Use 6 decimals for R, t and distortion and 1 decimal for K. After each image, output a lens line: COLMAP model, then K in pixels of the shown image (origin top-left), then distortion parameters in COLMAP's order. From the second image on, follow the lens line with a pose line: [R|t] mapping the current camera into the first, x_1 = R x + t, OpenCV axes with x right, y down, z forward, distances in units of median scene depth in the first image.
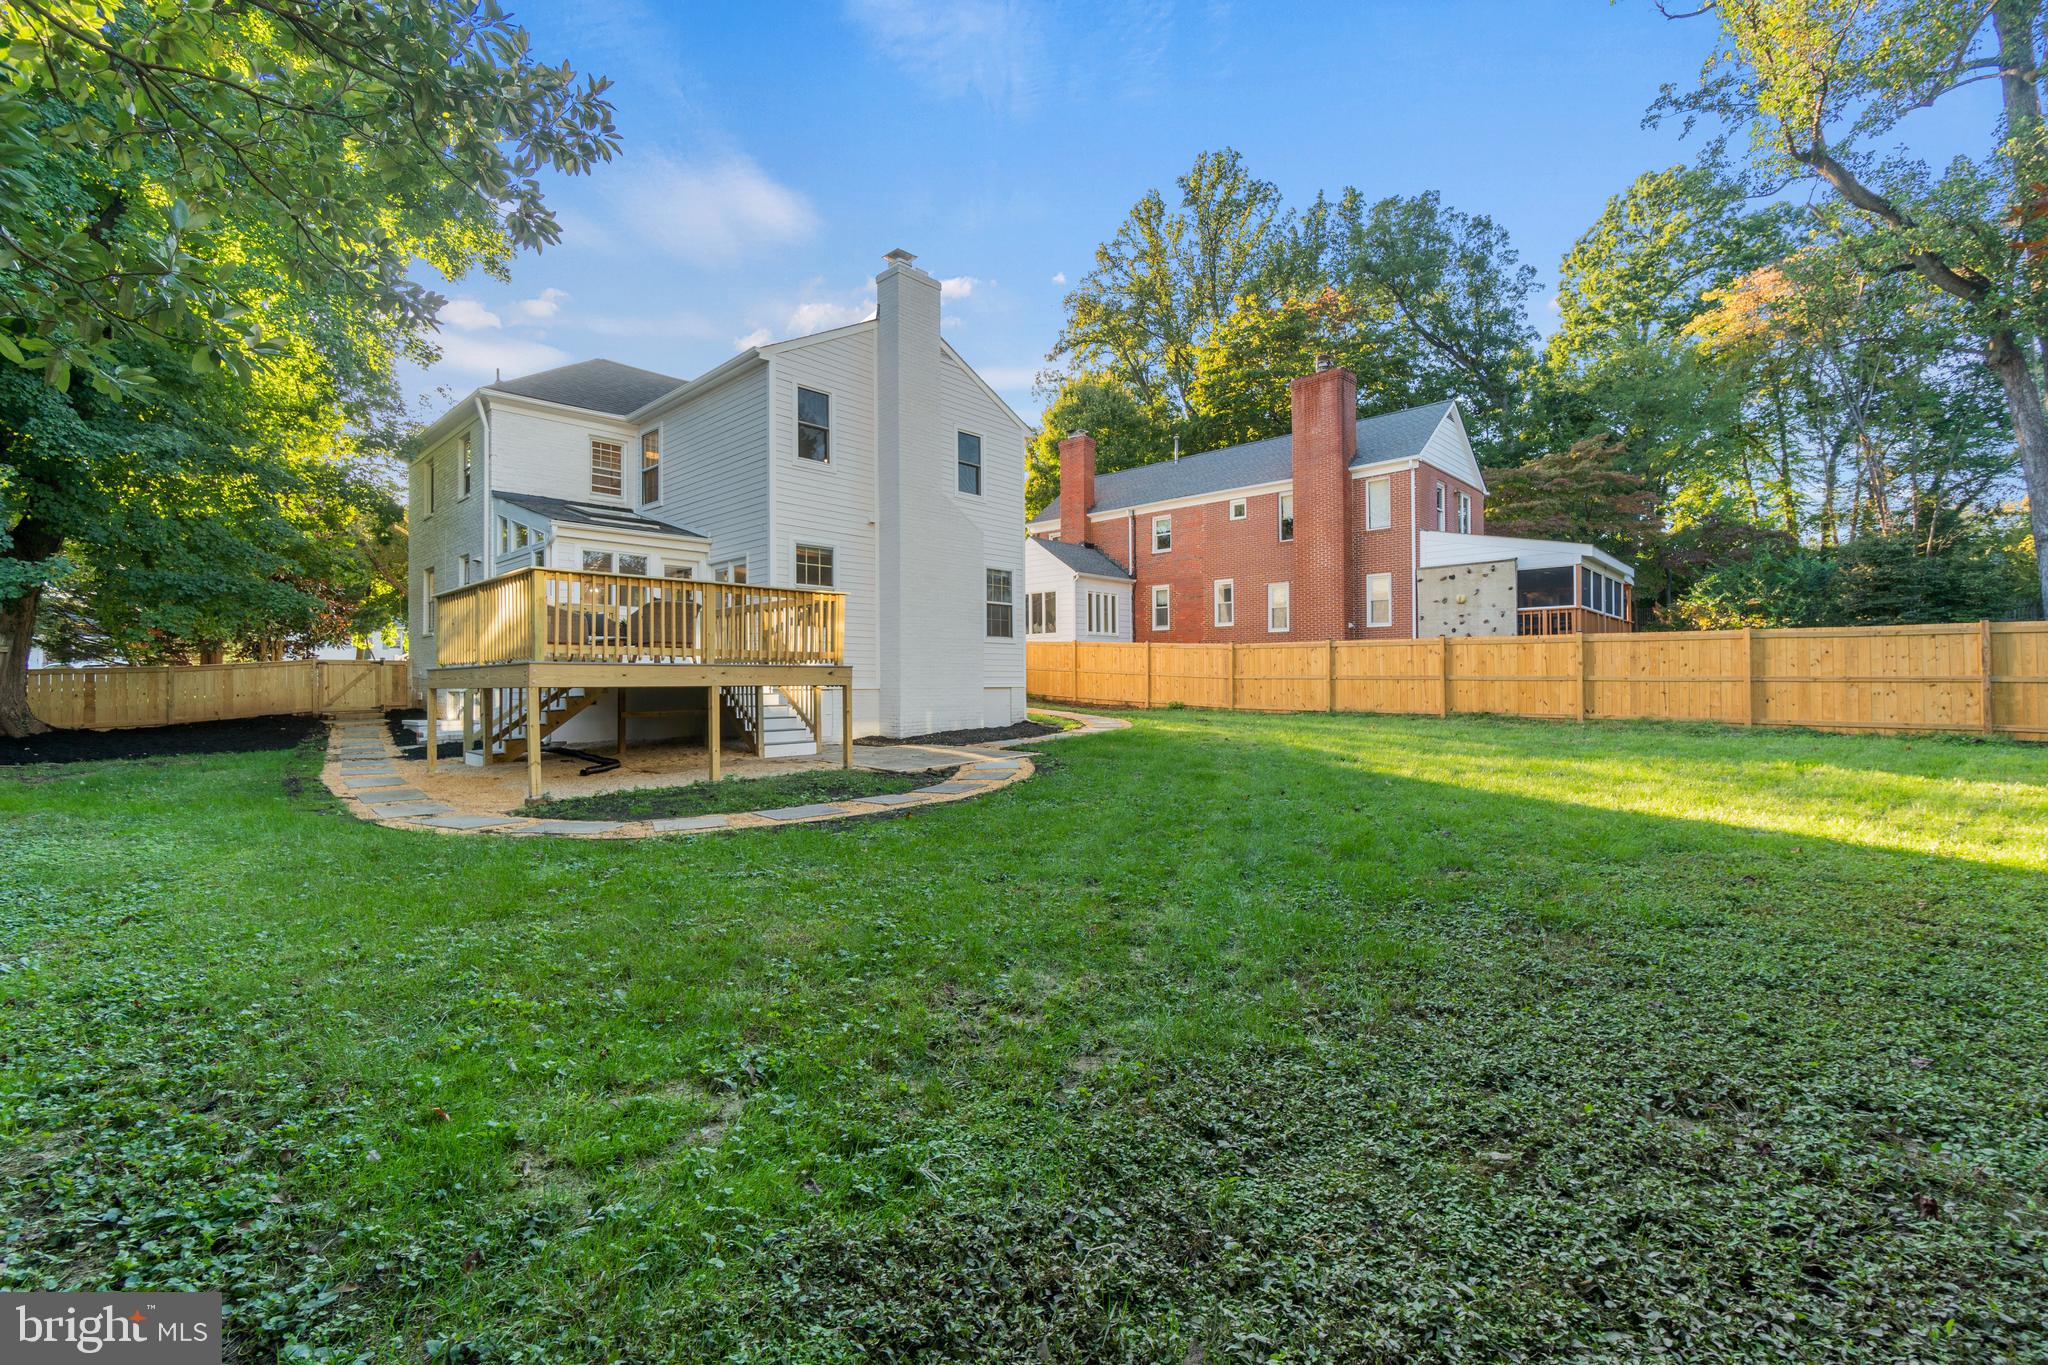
lens RADIAL K [[888.8, 0, 1024.5], [0, 888.8, 684.3], [0, 0, 1]] dist [-0.006193, 0.001194]
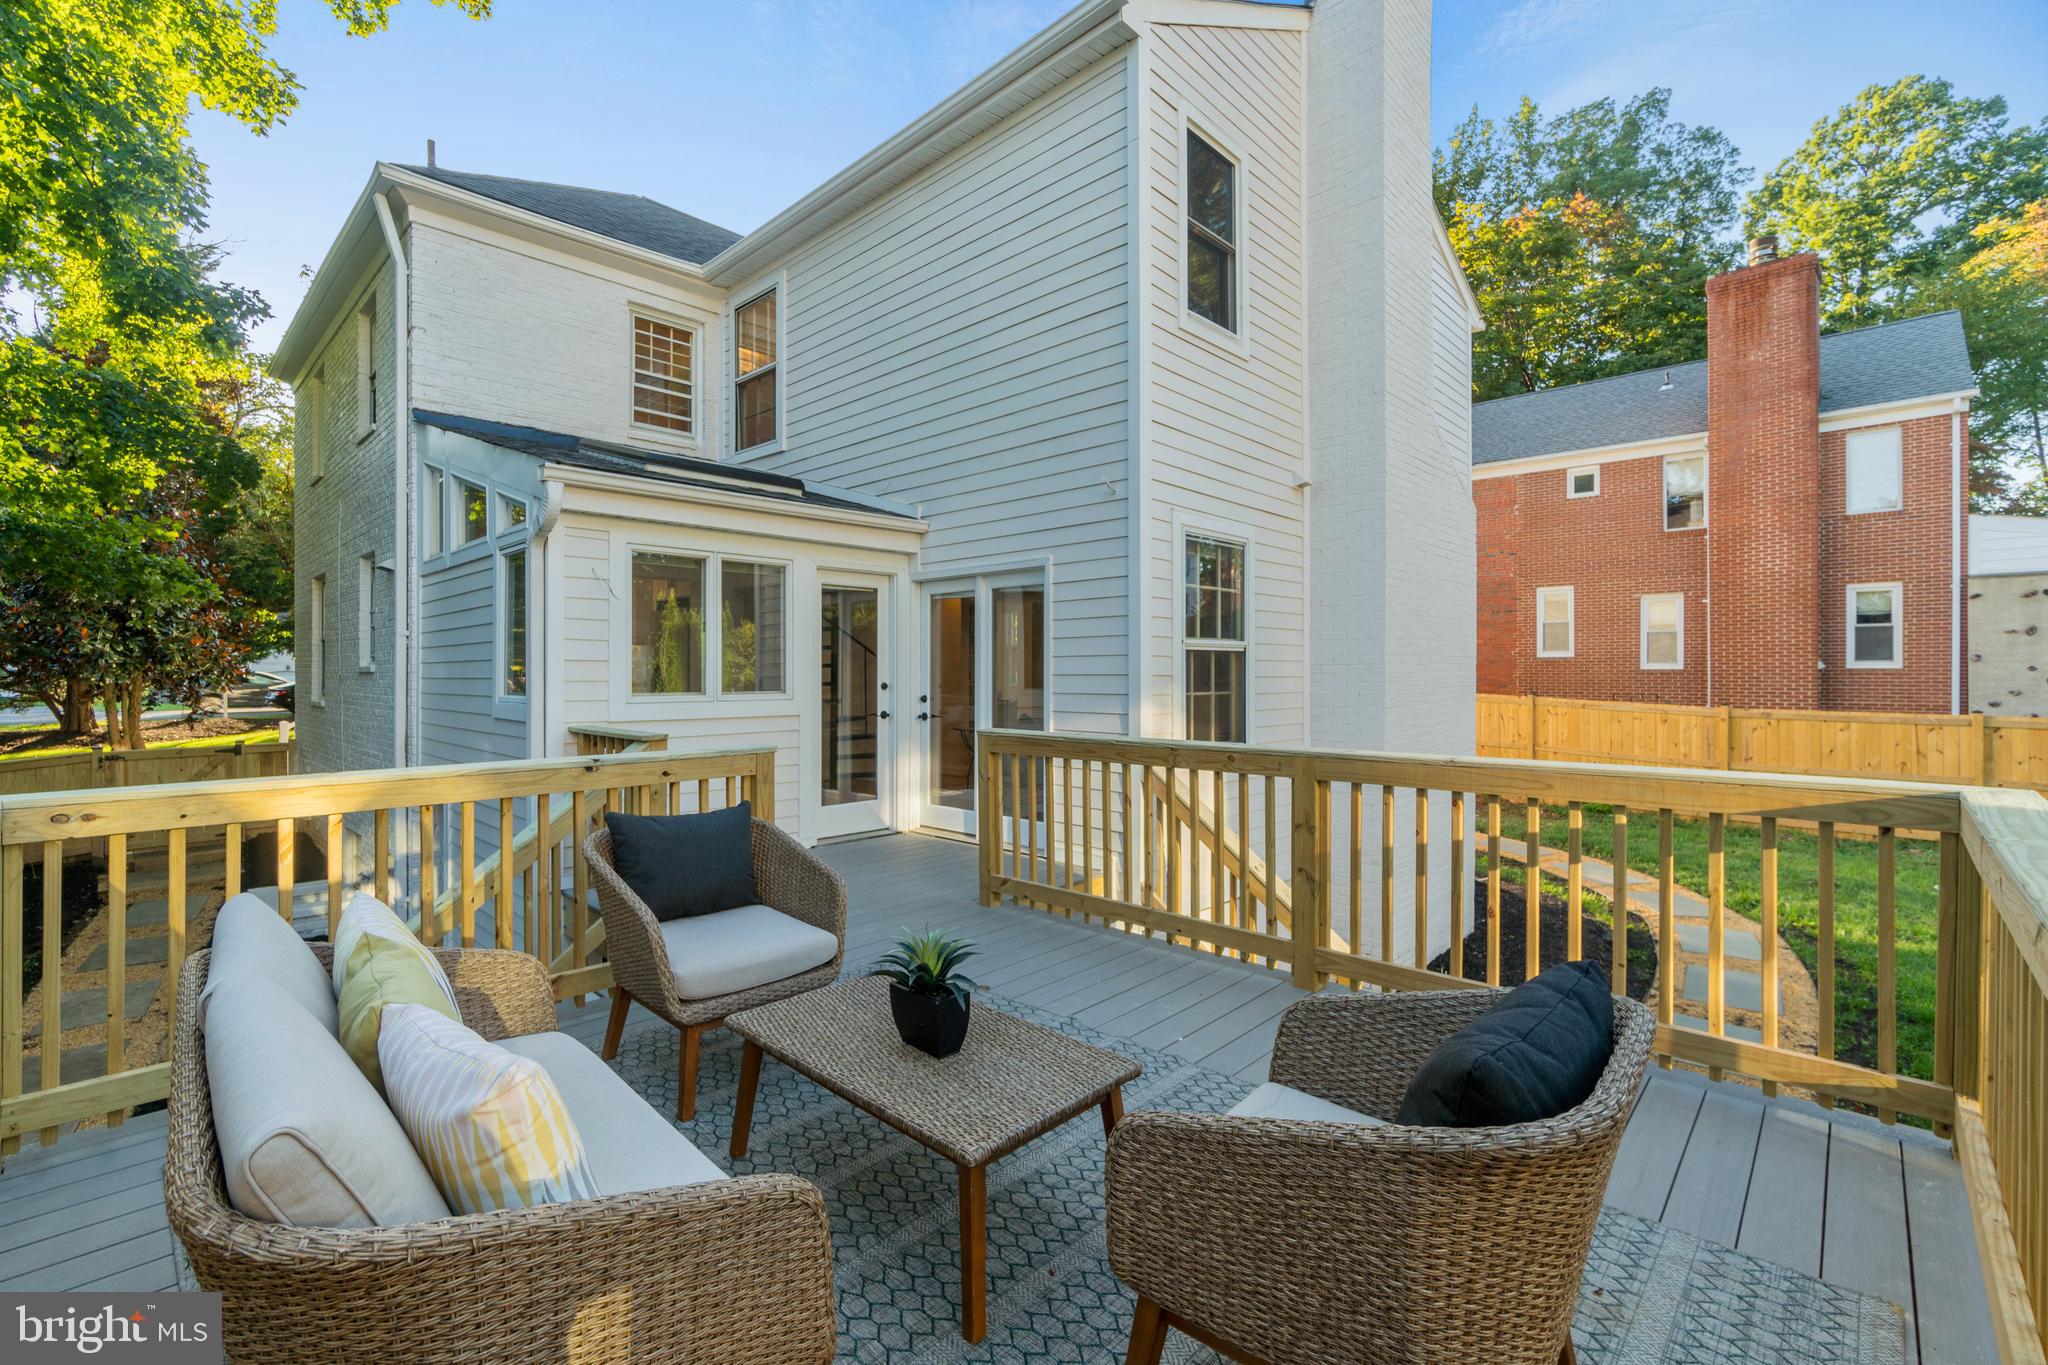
lens RADIAL K [[888.8, 0, 1022.9], [0, 888.8, 675.4], [0, 0, 1]] dist [-0.006193, 0.001194]
pose [[0.999991, 0.004137, -0.001238, -0.270973], [-0.004130, 0.999977, 0.005394, -0.082212], [0.001260, -0.005389, 0.999985, 0.510586]]
